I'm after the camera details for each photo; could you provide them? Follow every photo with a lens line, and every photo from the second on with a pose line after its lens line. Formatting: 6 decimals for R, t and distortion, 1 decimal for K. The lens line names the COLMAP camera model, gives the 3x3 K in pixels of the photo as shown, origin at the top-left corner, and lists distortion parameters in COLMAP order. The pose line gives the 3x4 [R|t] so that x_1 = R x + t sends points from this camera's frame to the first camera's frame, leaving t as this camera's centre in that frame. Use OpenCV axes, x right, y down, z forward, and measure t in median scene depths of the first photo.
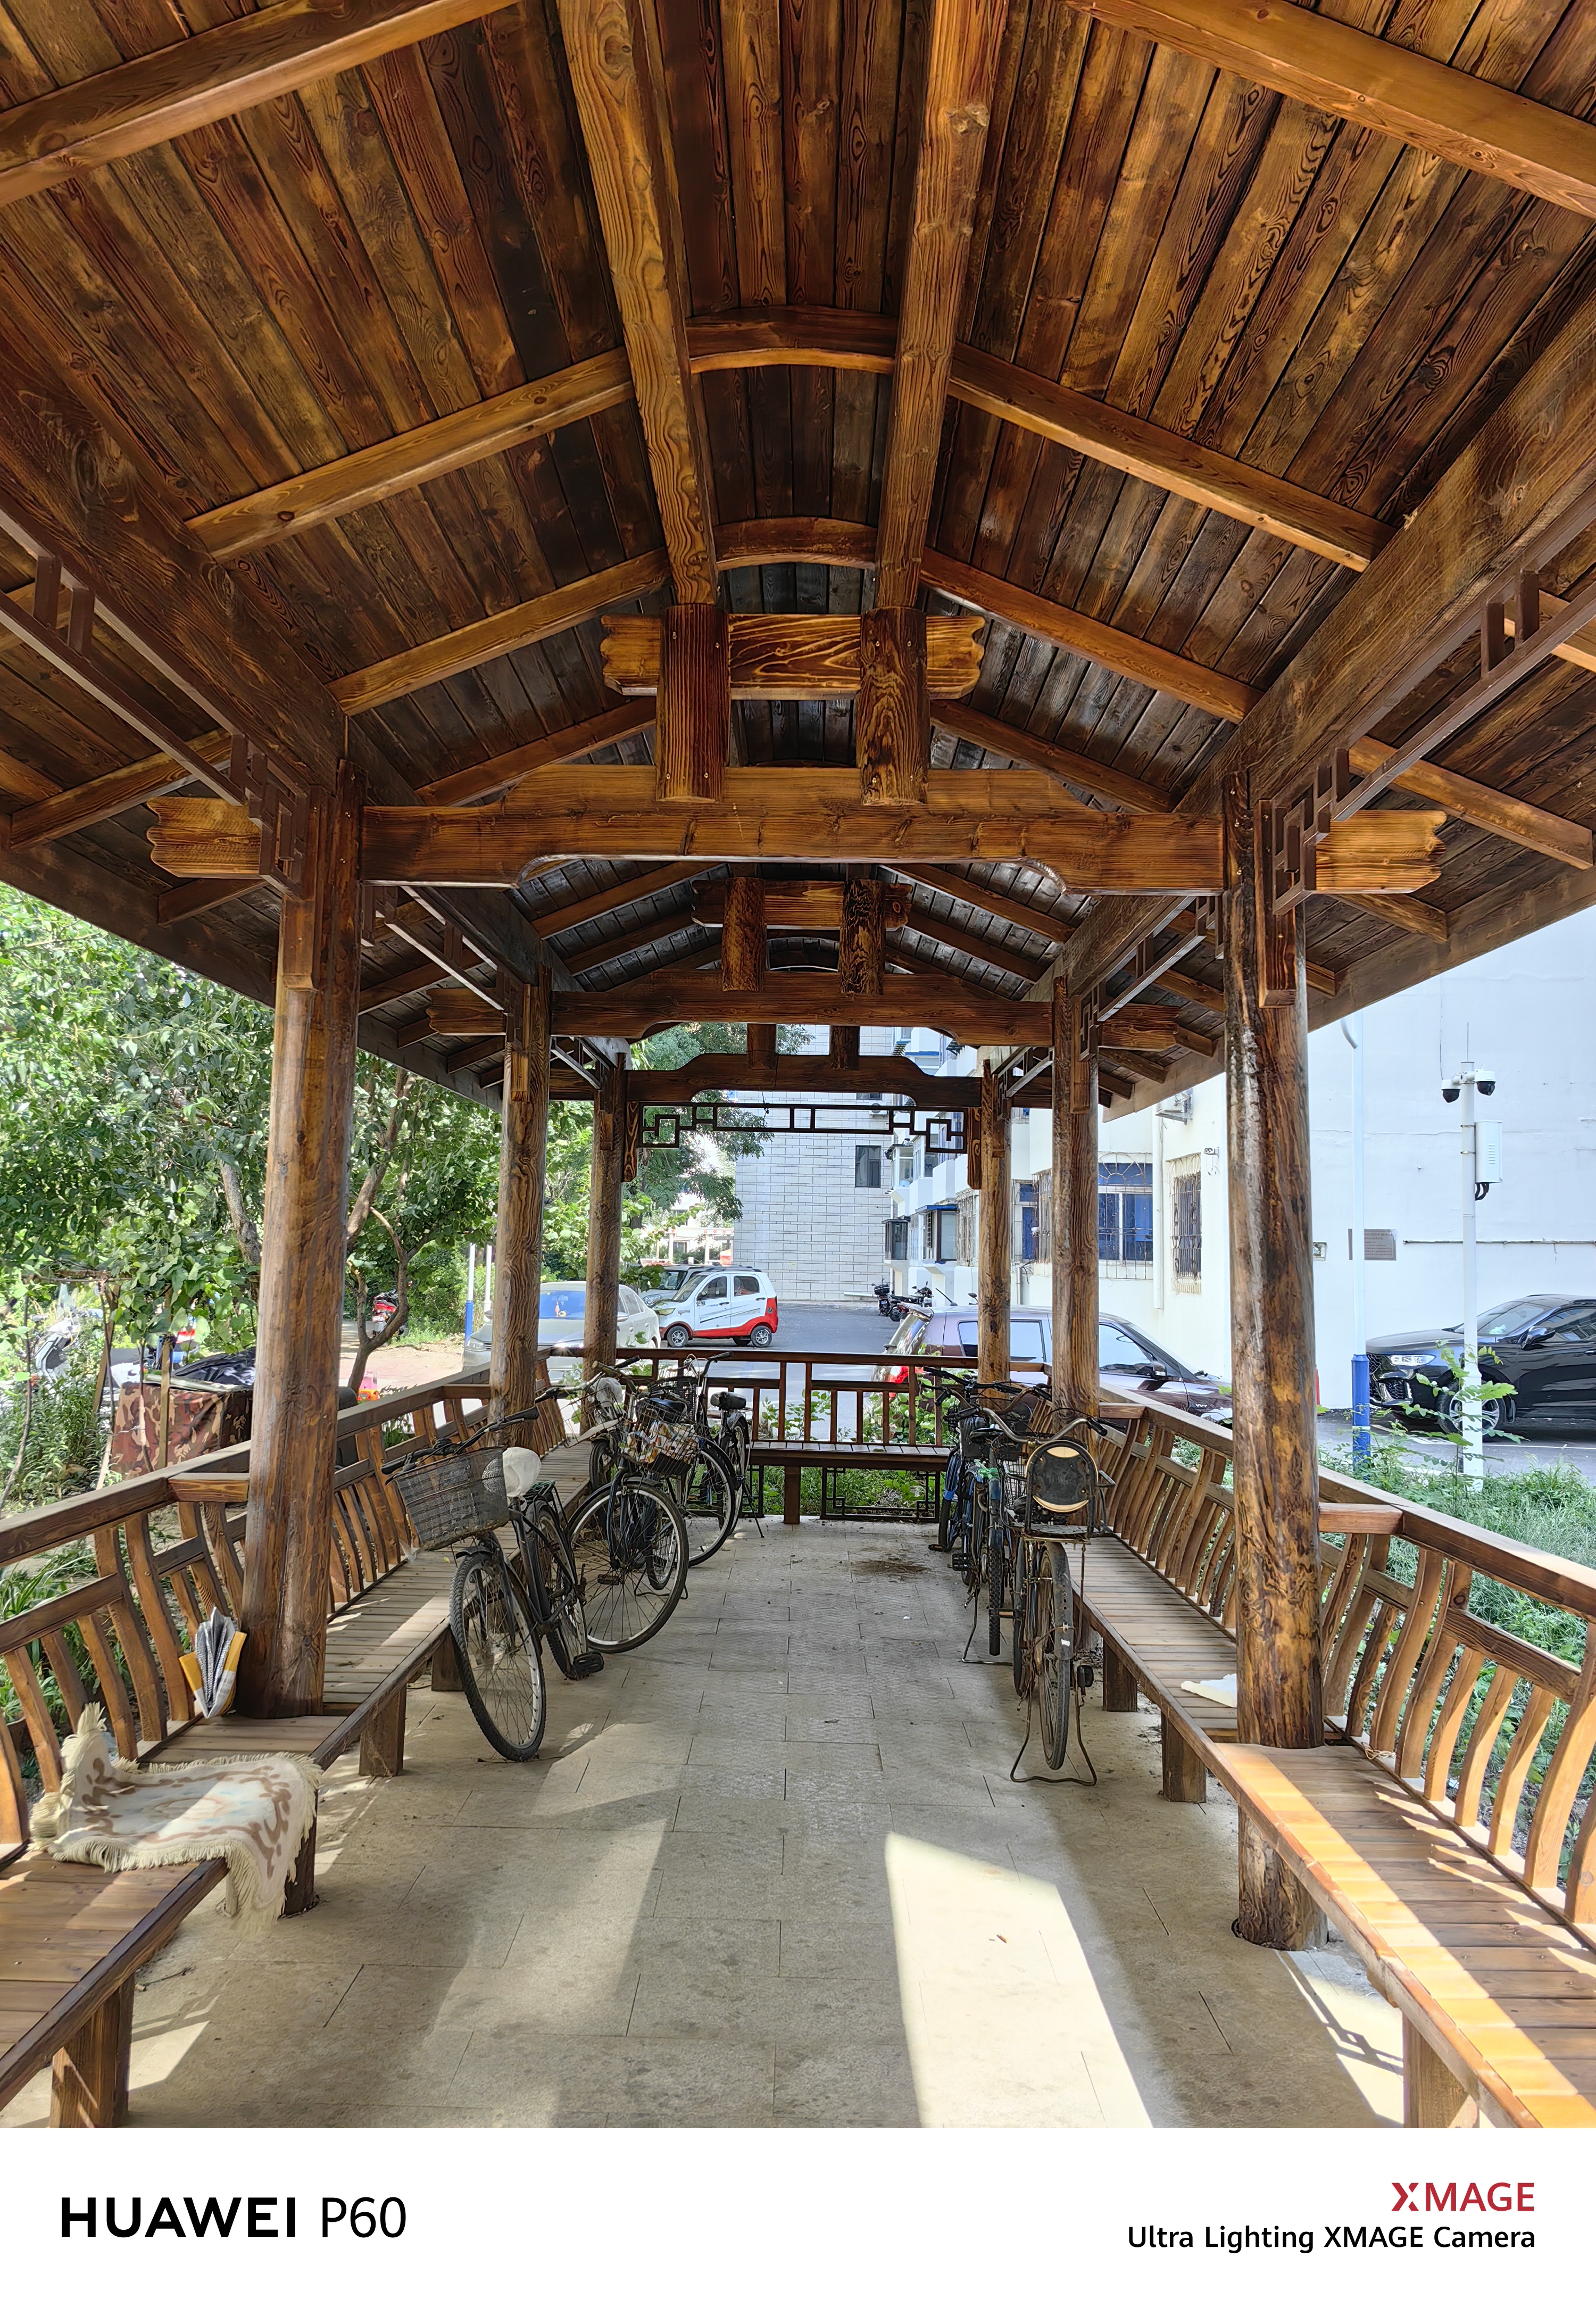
lens RADIAL K [[1641.1, 0, 761.1], [0, 1641.1, 1098.0], [0, 0, 1]] dist [0.082849, -0.142186]
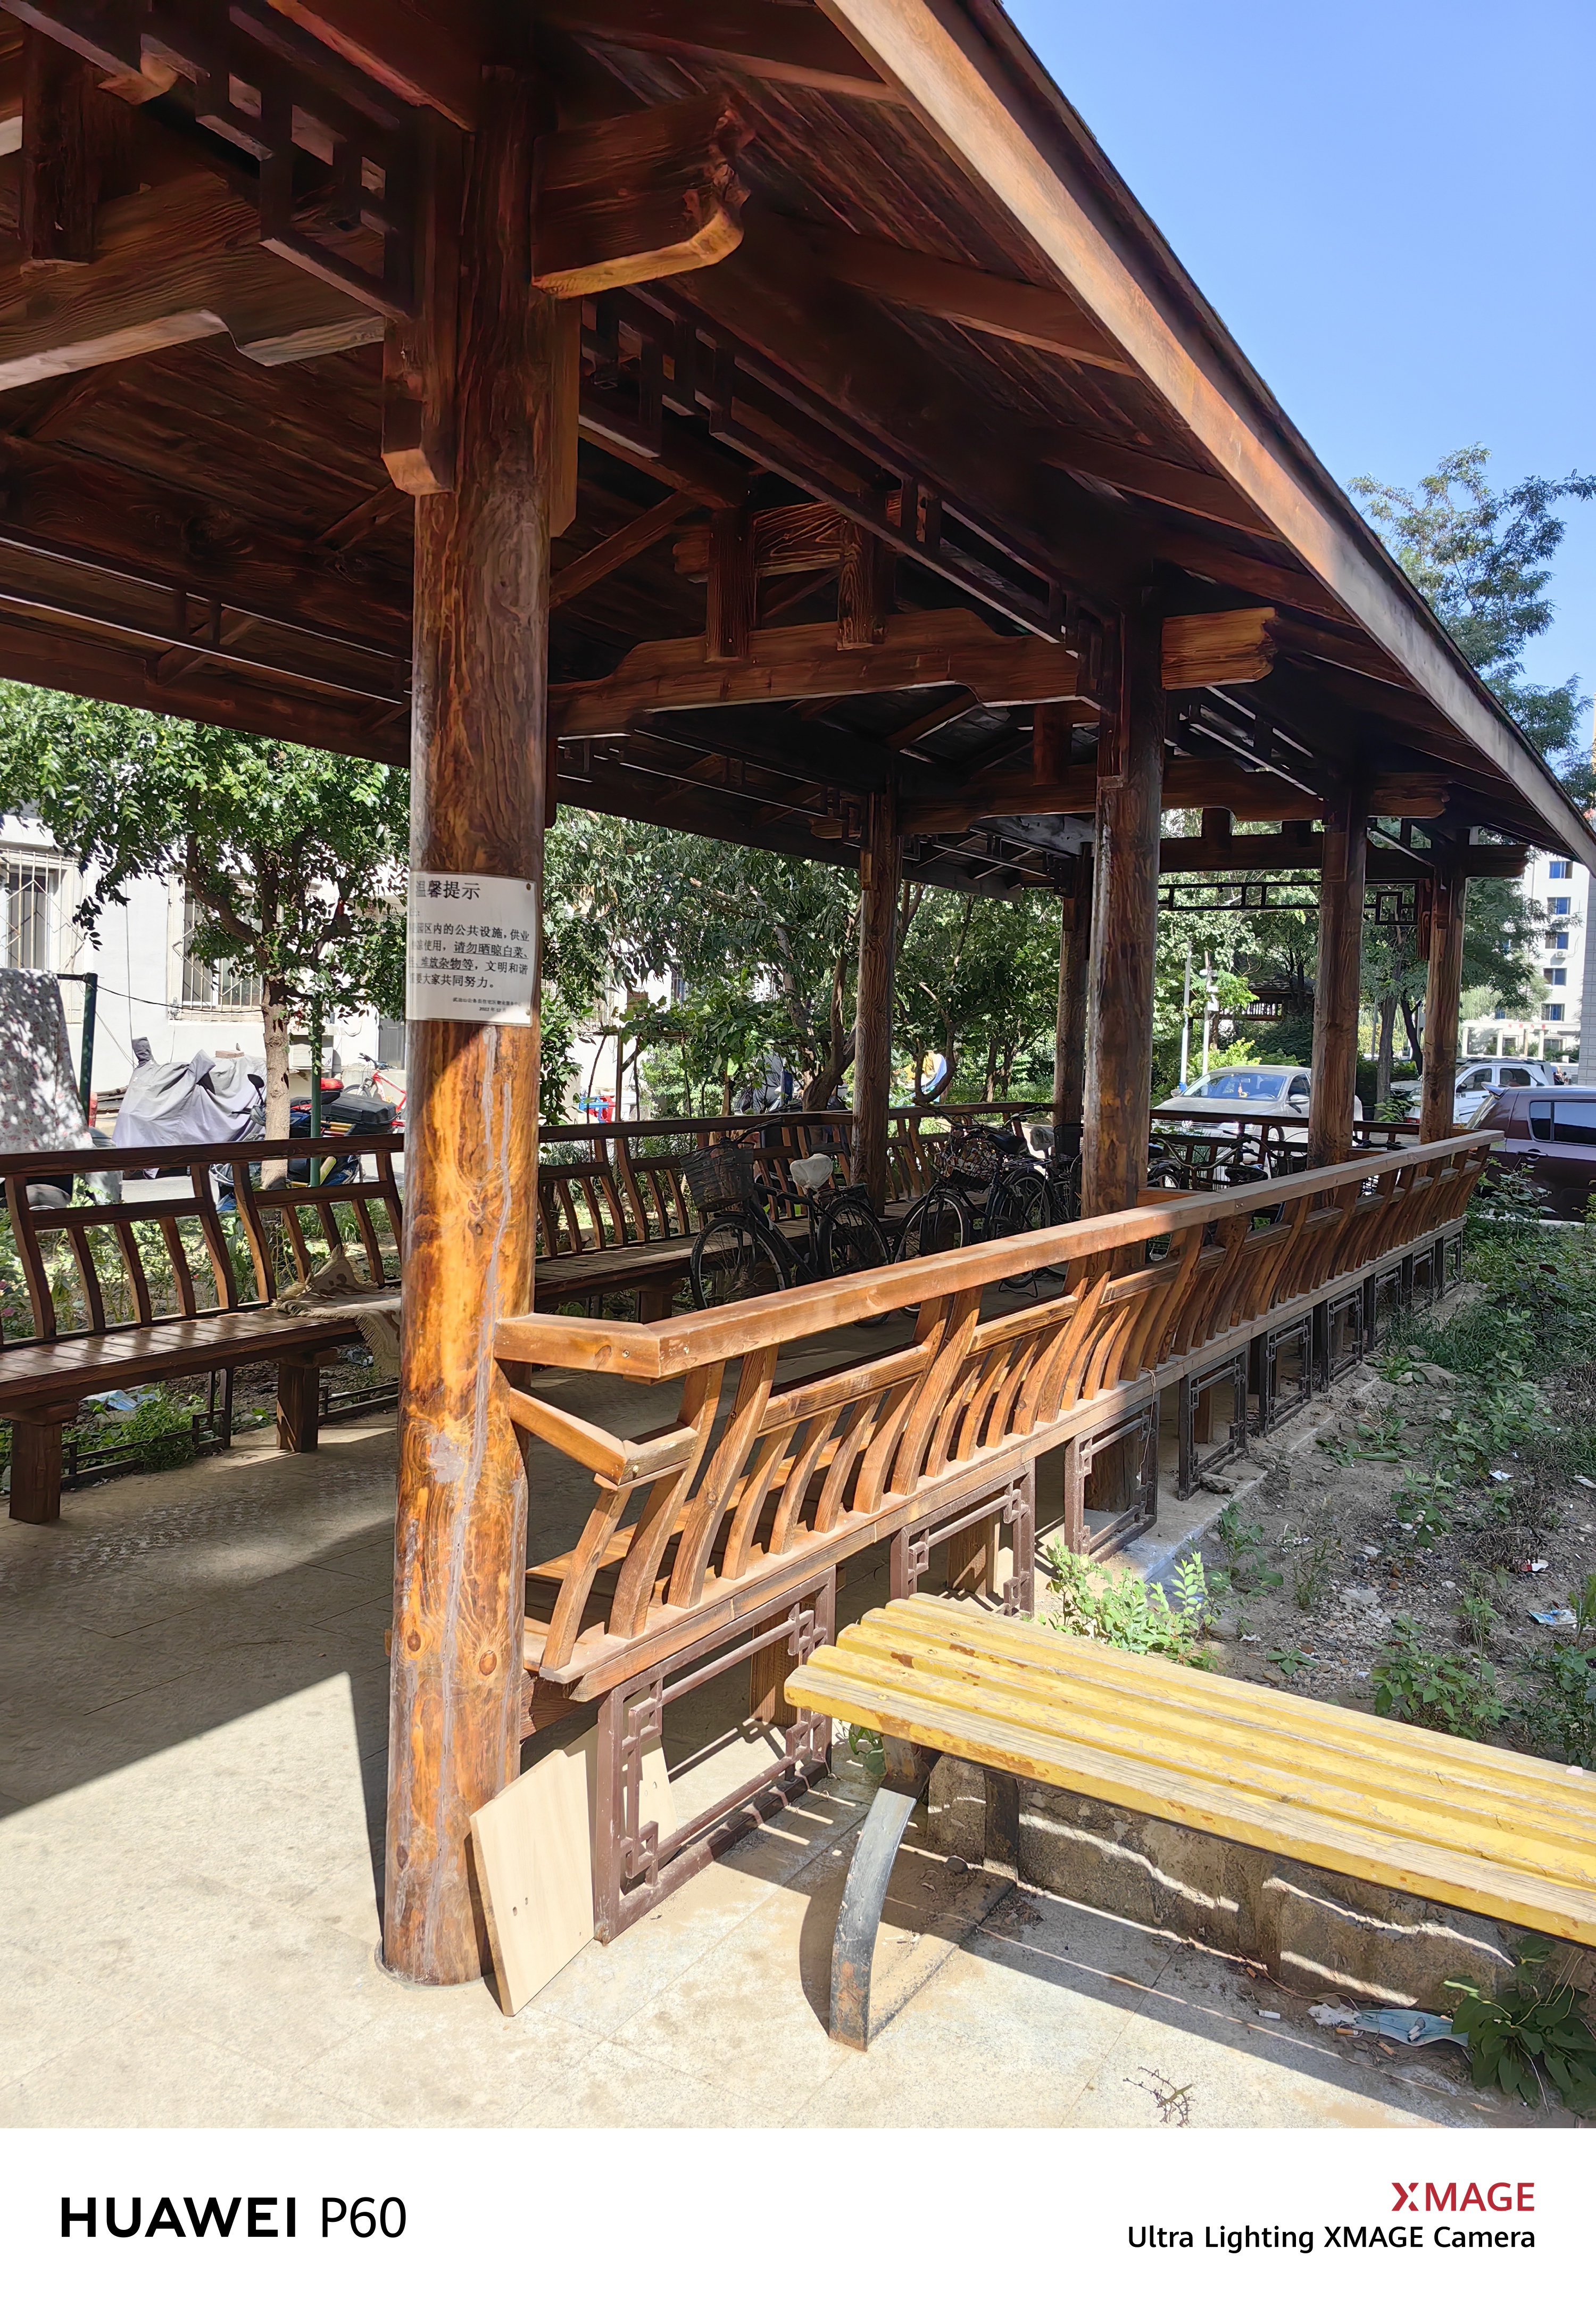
lens RADIAL K [[1634.2, 0, 804.4], [0, 1634.2, 1125.8], [0, 0, 1]] dist [0.066190, -0.107431]
pose [[0.872304, 0.038396, -0.487453, 0.295835], [0.030021, 0.990826, 0.131769, 0.010524], [0.488041, -0.129576, 0.863149, -0.082334]]
